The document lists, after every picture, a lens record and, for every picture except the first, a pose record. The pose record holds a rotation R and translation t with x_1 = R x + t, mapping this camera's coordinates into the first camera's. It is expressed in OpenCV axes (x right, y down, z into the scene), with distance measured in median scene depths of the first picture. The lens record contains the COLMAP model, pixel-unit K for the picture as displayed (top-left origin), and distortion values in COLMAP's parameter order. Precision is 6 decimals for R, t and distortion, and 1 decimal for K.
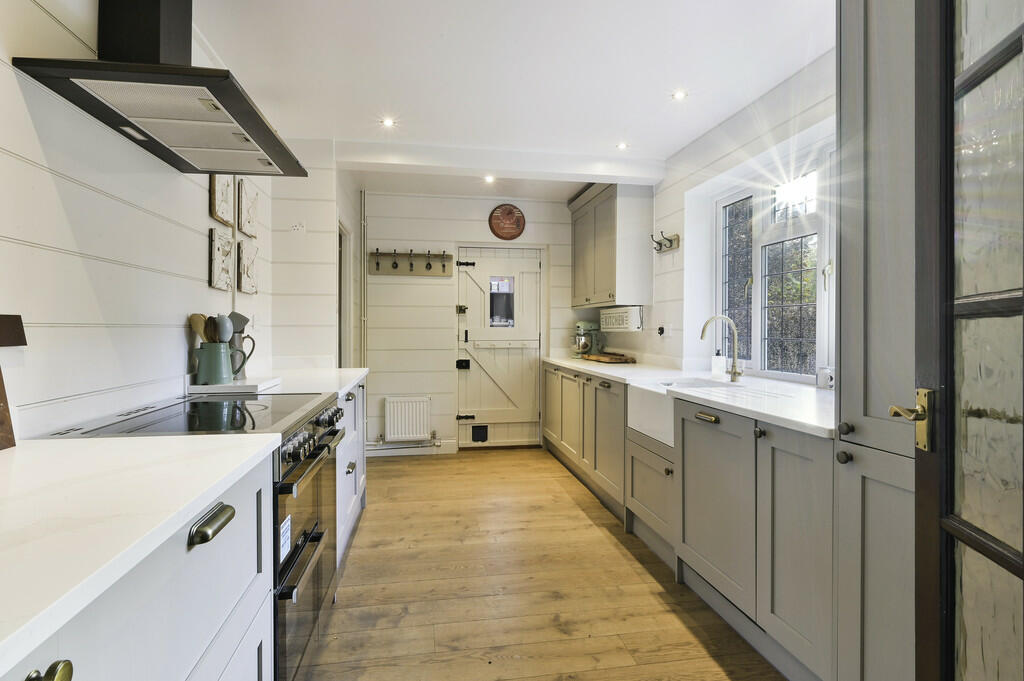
lens RADIAL K [[529.7, 0, 513.6], [0, 529.7, 329.2], [0, 0, 1]] dist [0.000695, 0.000112]
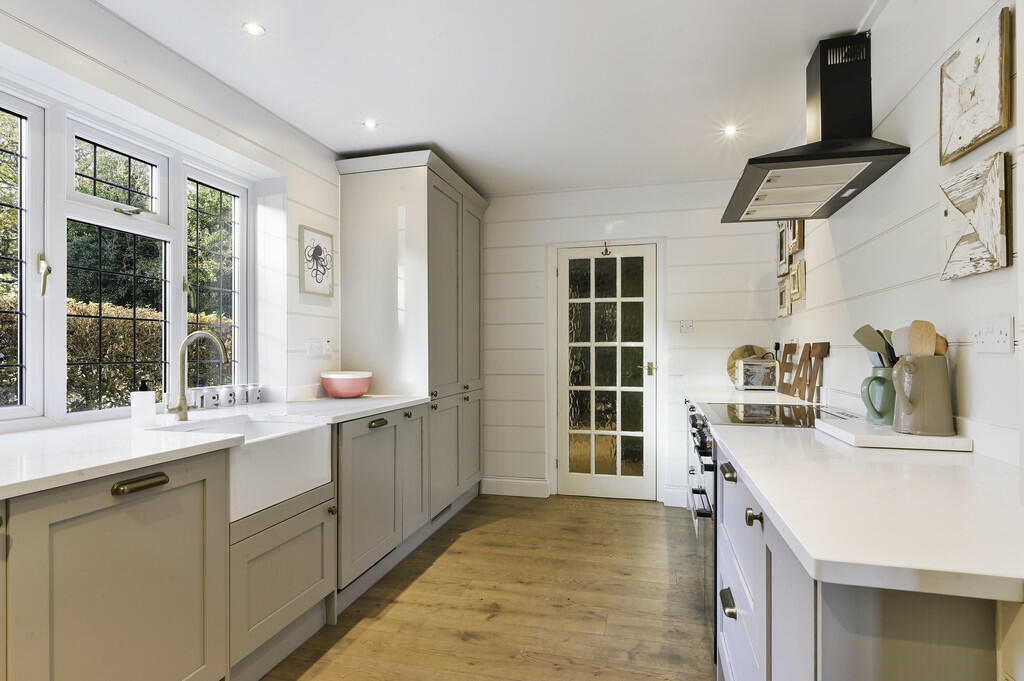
lens RADIAL K [[544.4, 0, 512.0], [0, 544.4, 340.5], [0, 0, 1]] dist [-0.000489, -0.000083]
pose [[-0.908881, 0.006713, 0.417002, -0.422651], [0.000385, 0.999884, -0.015257, -0.001959], [-0.417056, -0.013706, -0.908778, 1.990737]]
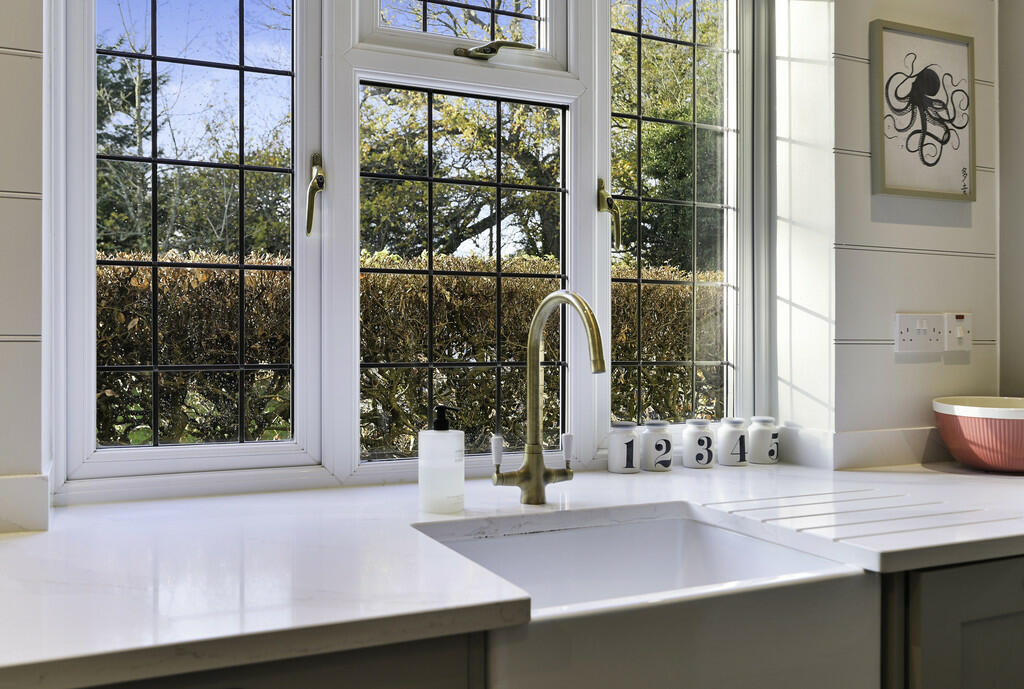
lens RADIAL K [[907.0, 0, 512.0], [0, 907.0, 344.5], [0, 0, 1]] dist [0.000196, 0.000656]
pose [[-0.255508, -0.001064, 0.966806, -0.132126], [0.001426, 0.999998, 0.001477, 0.004678], [-0.966806, 0.001756, -0.255506, 1.523500]]
